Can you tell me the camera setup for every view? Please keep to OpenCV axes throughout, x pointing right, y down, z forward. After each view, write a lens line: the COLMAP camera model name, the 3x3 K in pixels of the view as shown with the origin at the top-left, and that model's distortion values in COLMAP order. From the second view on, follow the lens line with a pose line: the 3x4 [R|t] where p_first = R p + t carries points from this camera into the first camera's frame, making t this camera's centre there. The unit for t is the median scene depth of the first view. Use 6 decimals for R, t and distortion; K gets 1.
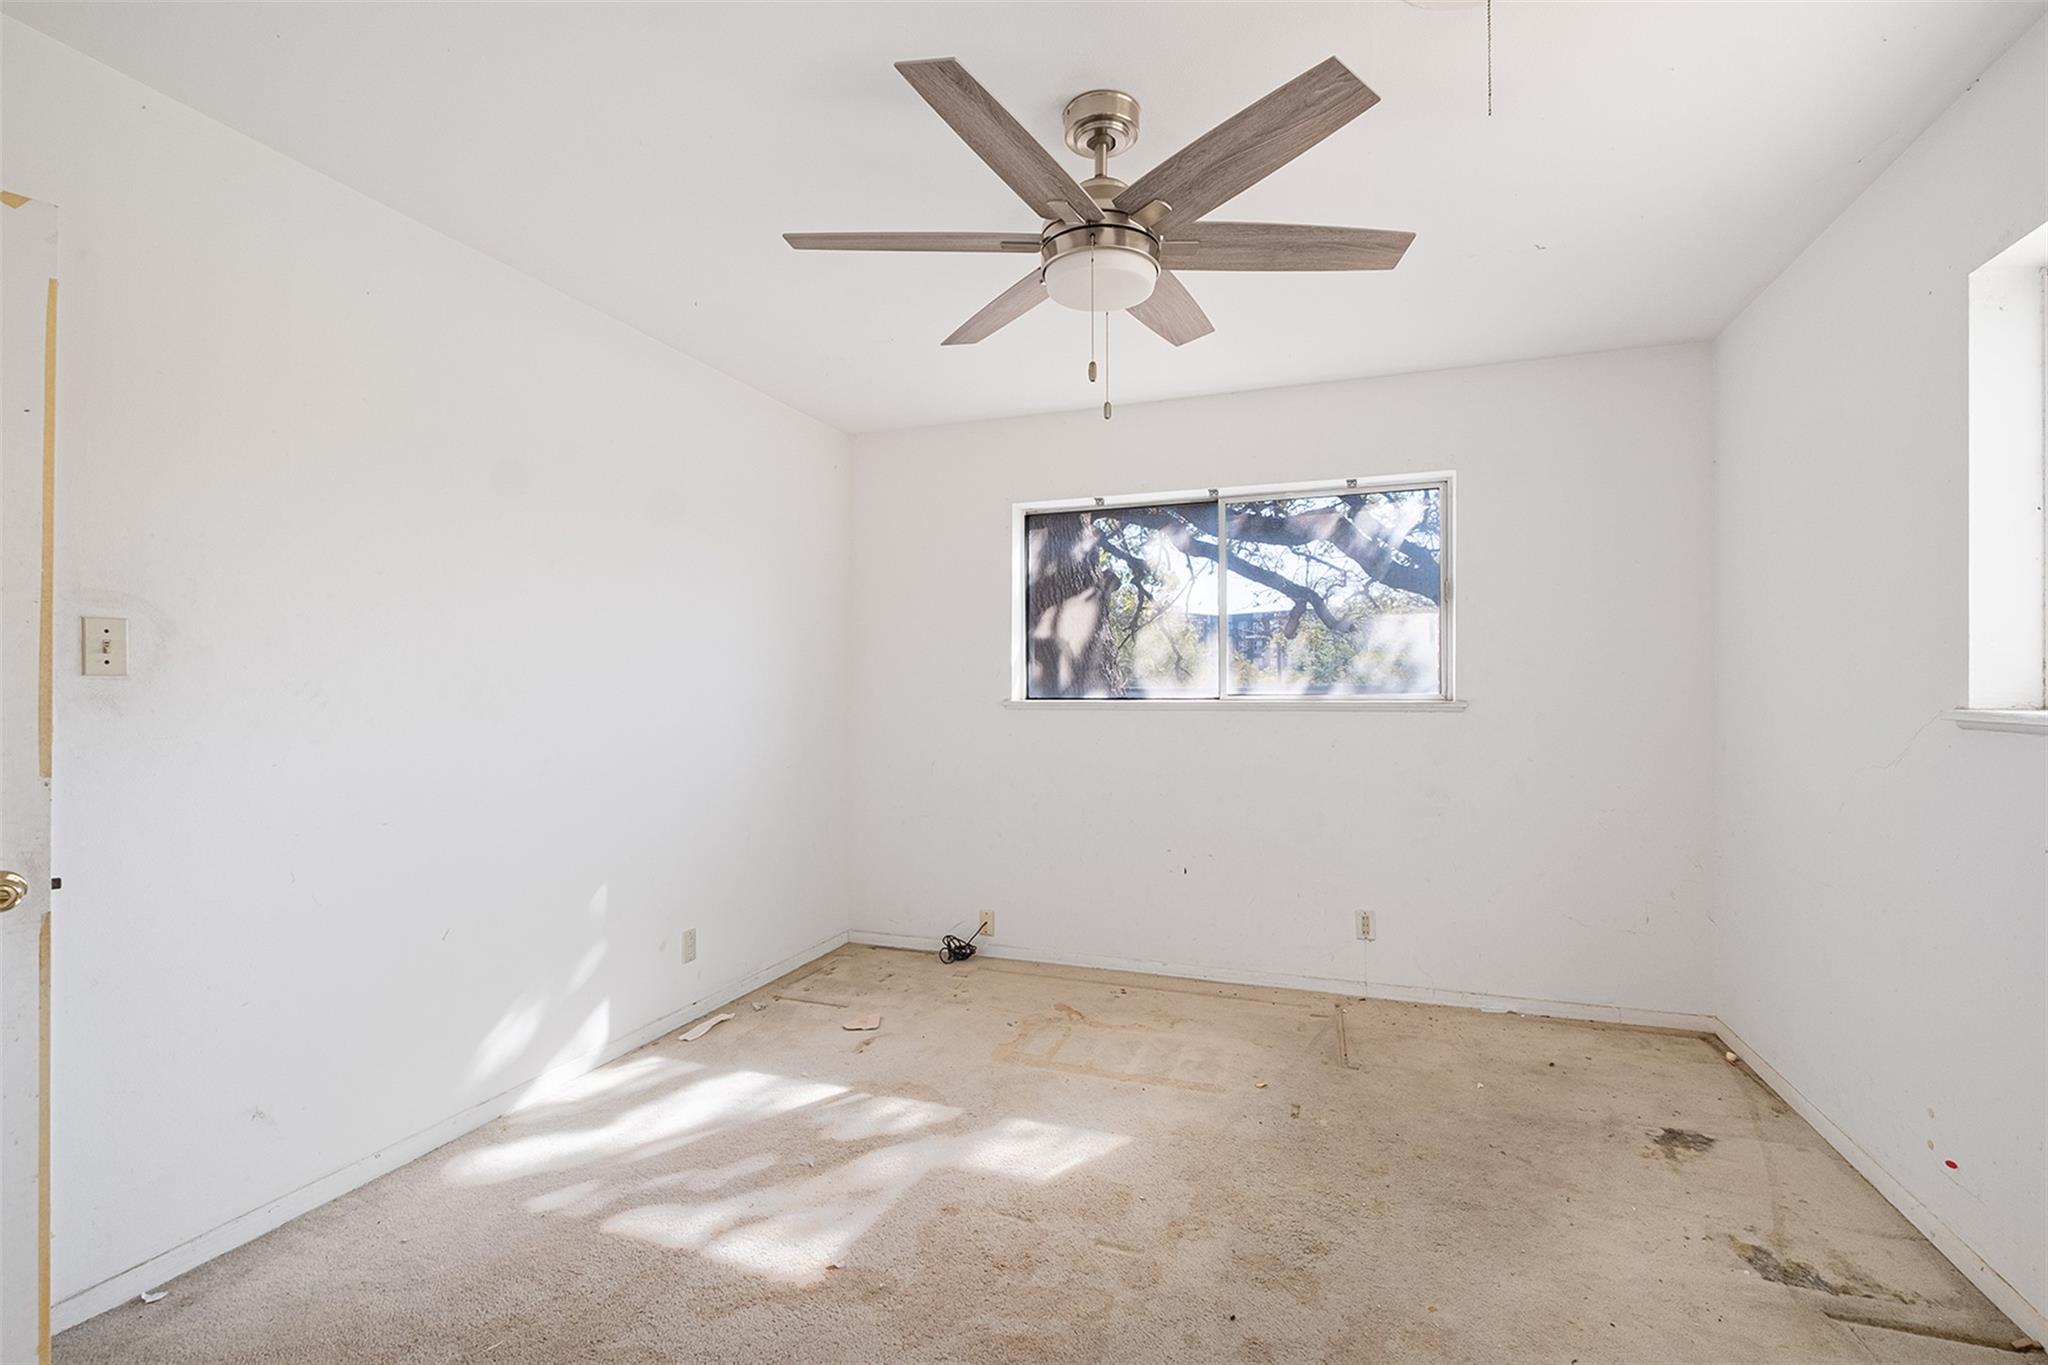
lens RADIAL K [[897.0, 0, 1025.9], [0, 897.0, 684.0], [0, 0, 1]] dist [0.010591, -0.011742]
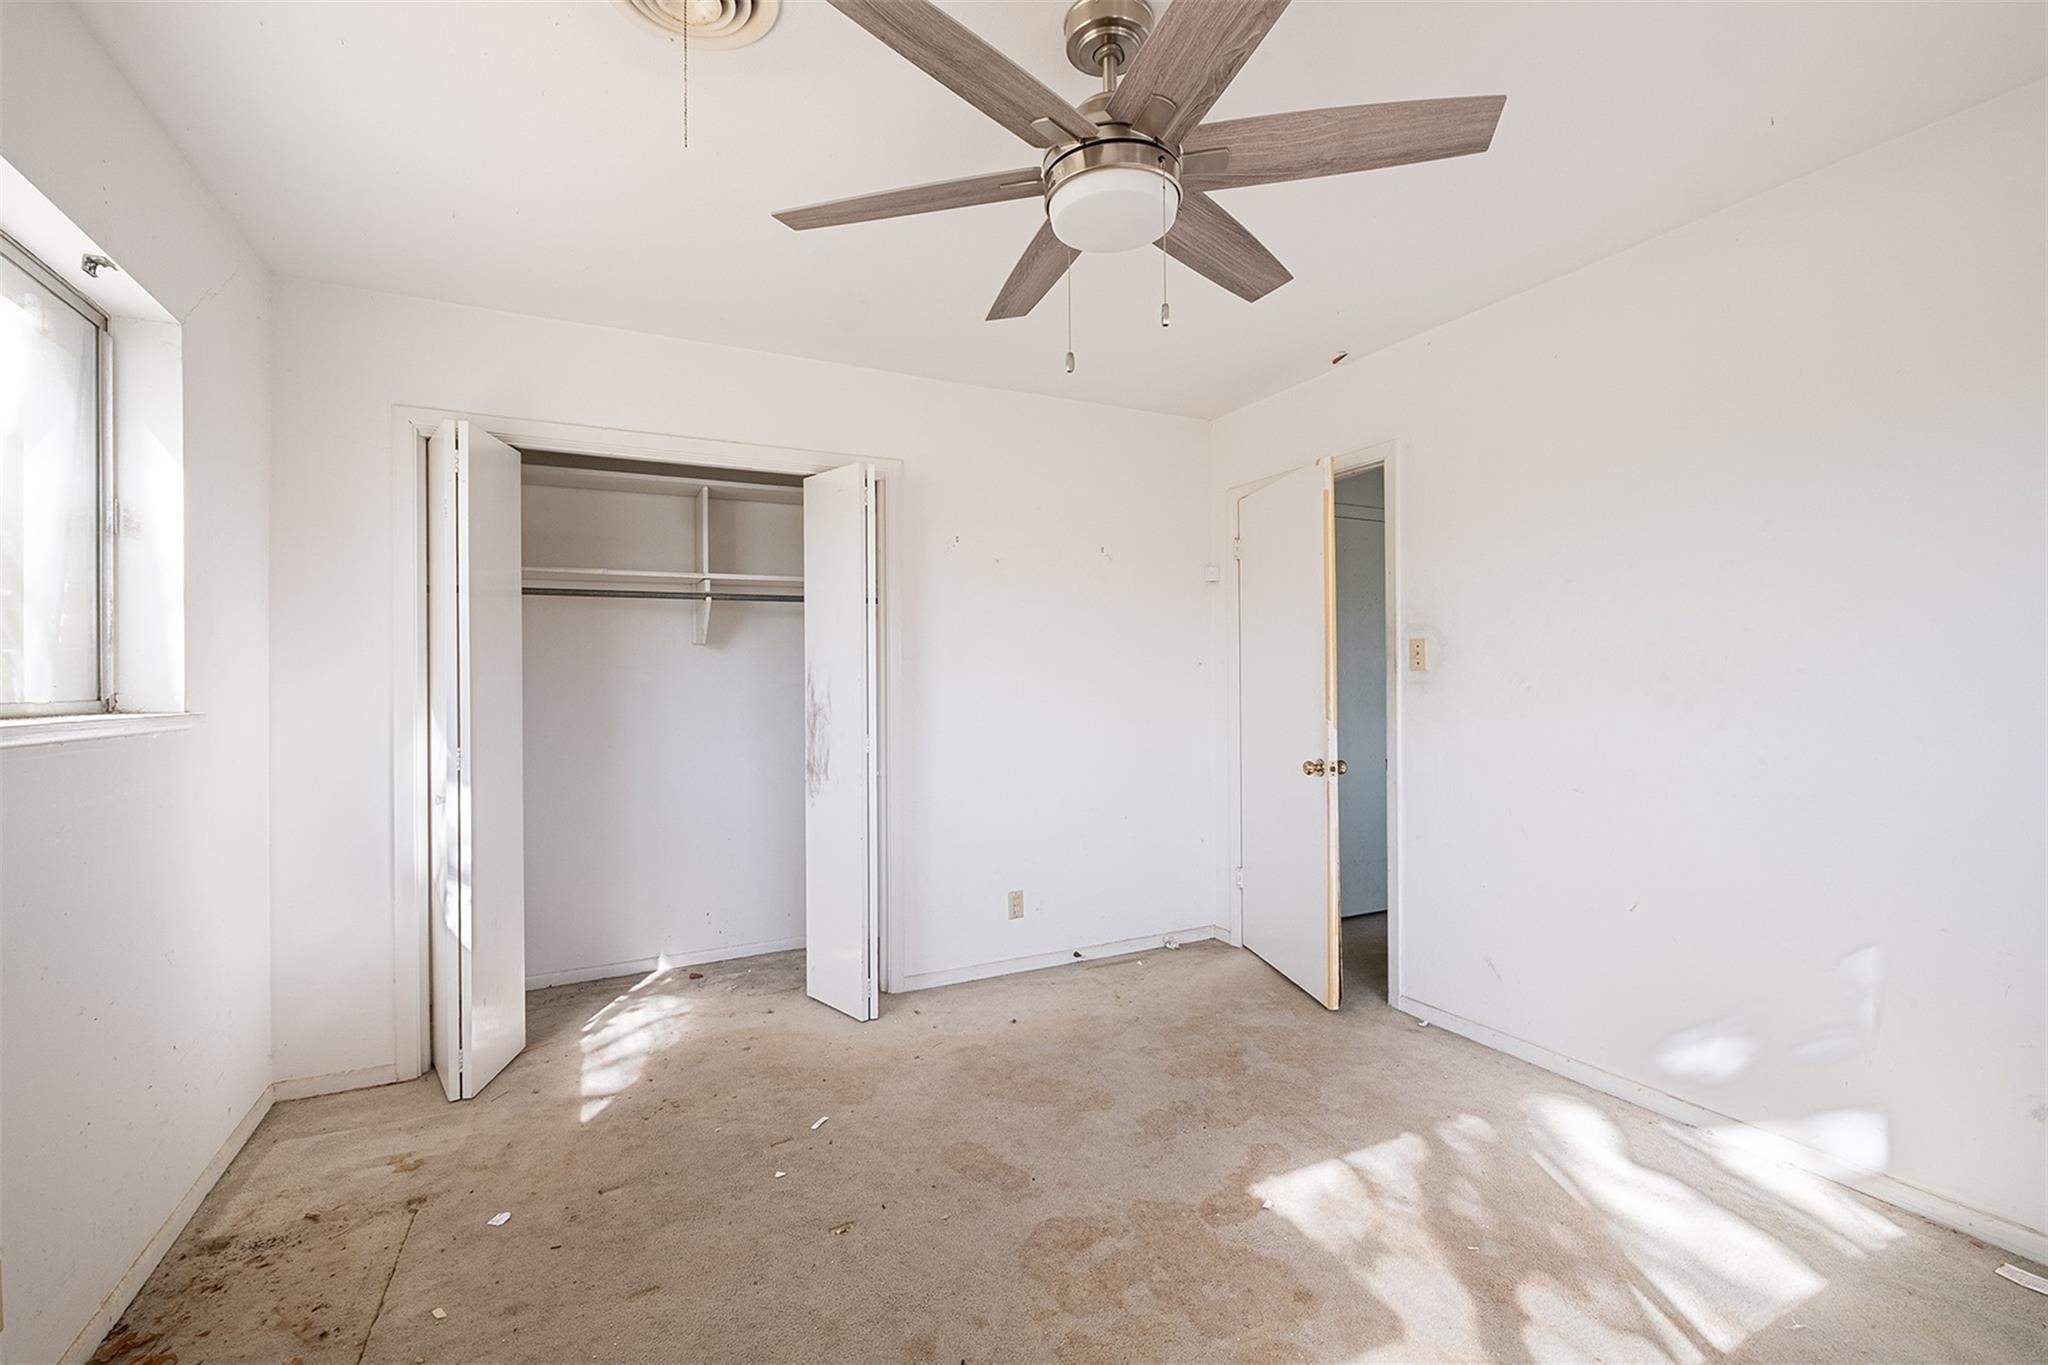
lens RADIAL K [[856.5, 0, 992.2], [0, 856.5, 674.1], [0, 0, 1]] dist [0.001411, -0.013373]
pose [[-0.712774, 0.005712, -0.701370, 0.530008], [0.017824, 0.999791, -0.009971, -0.000193], [0.701167, -0.019609, -0.712728, 1.064957]]
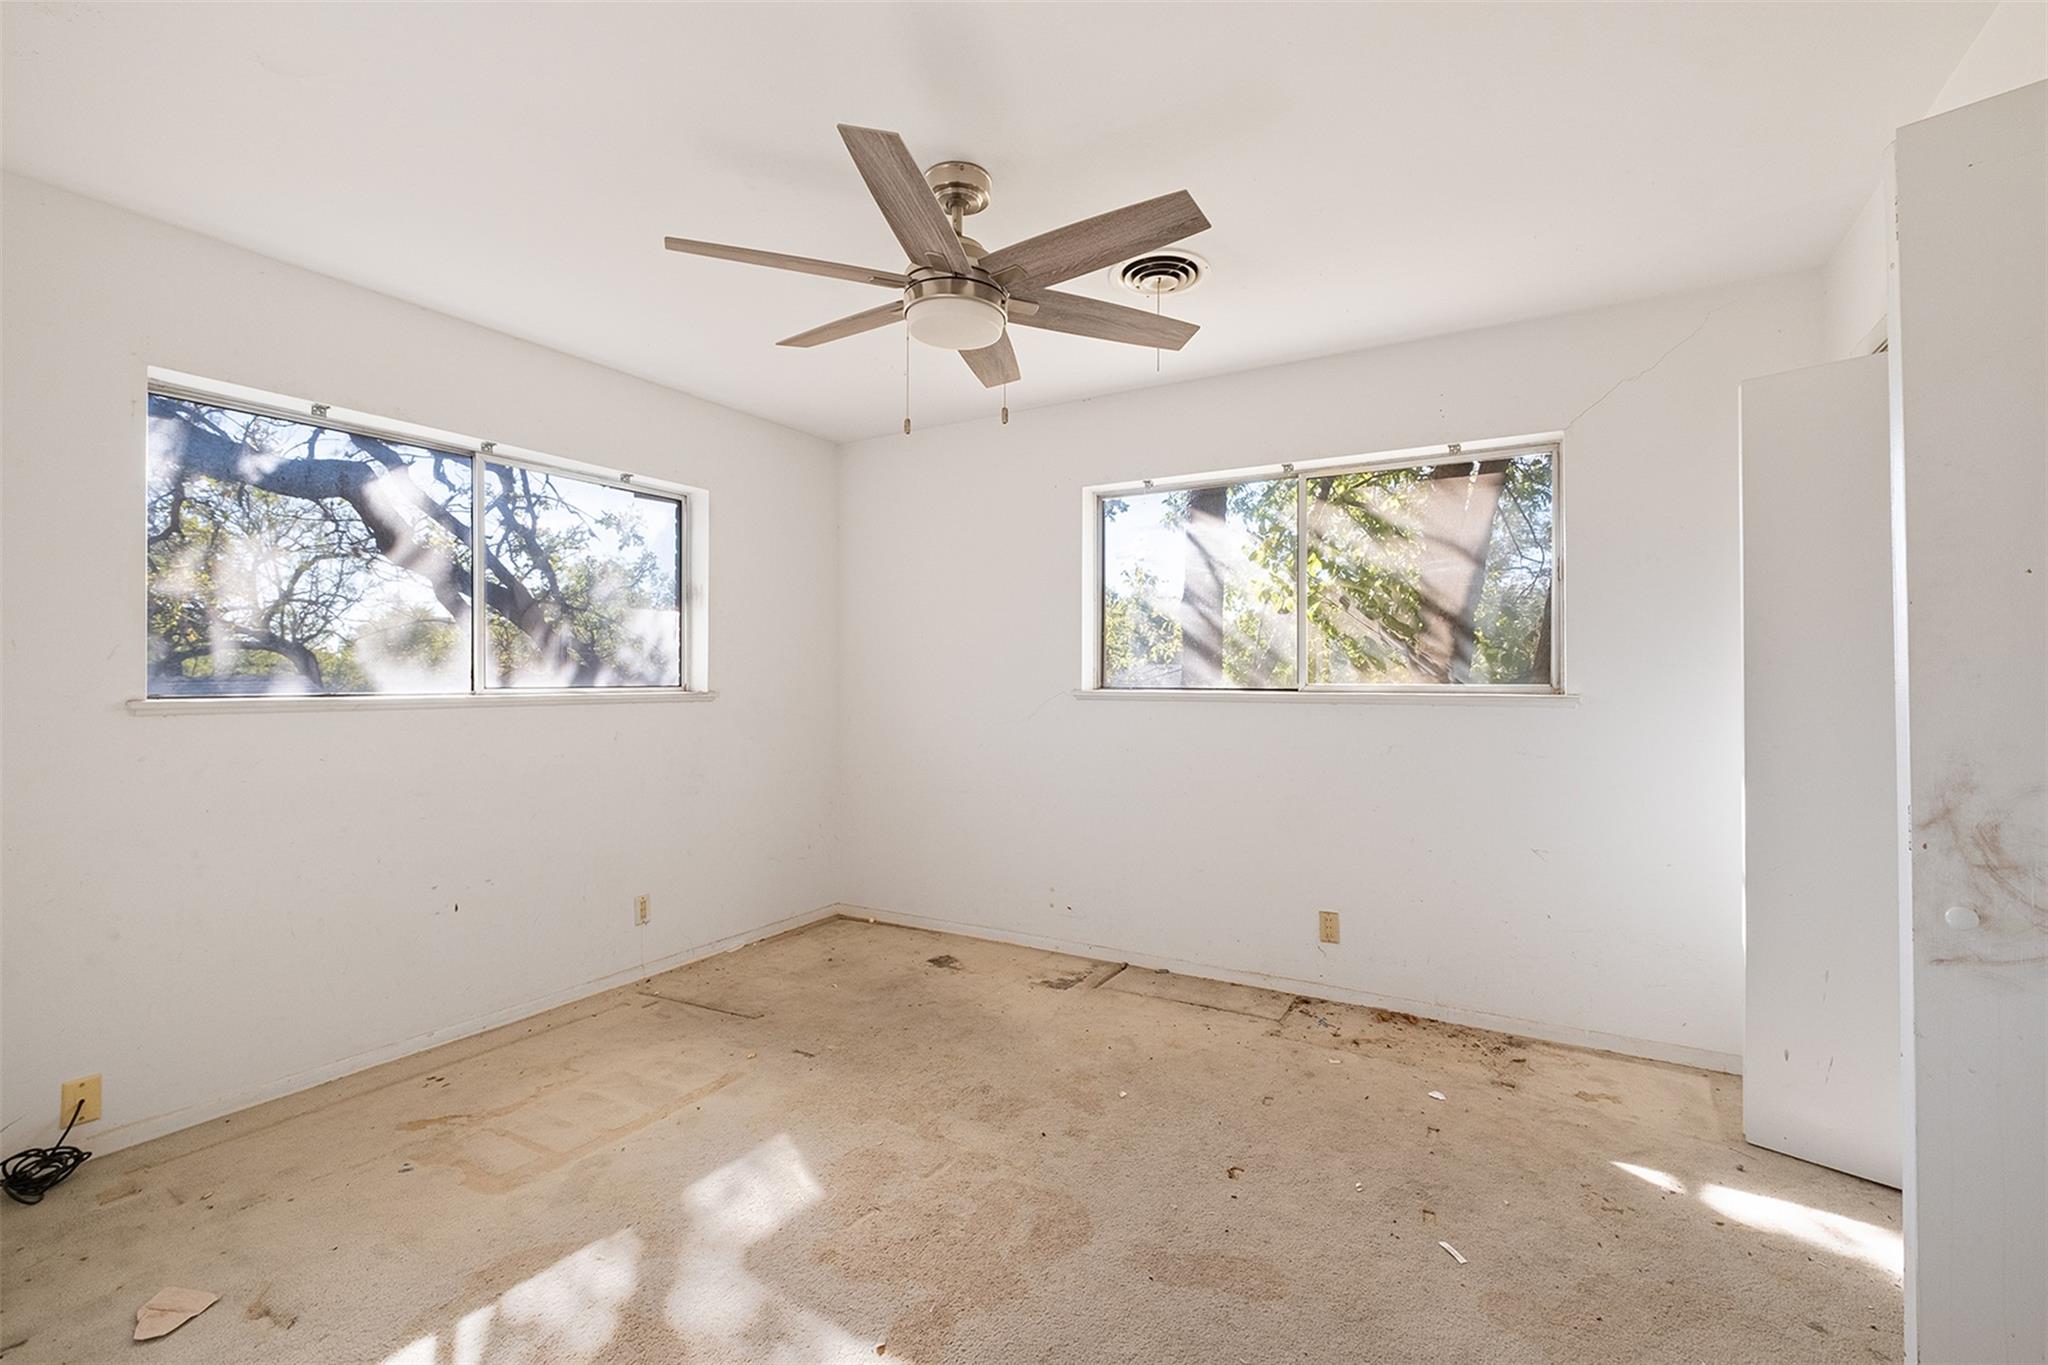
lens RADIAL K [[906.6, 0, 1030.8], [0, 906.6, 678.2], [0, 0, 1]] dist [0.001102, -0.008174]
pose [[0.174190, 0.003228, 0.984707, -0.729601], [-0.005501, 0.999982, -0.002305, 0.006585], [-0.984697, -0.005015, 0.174205, 0.499168]]
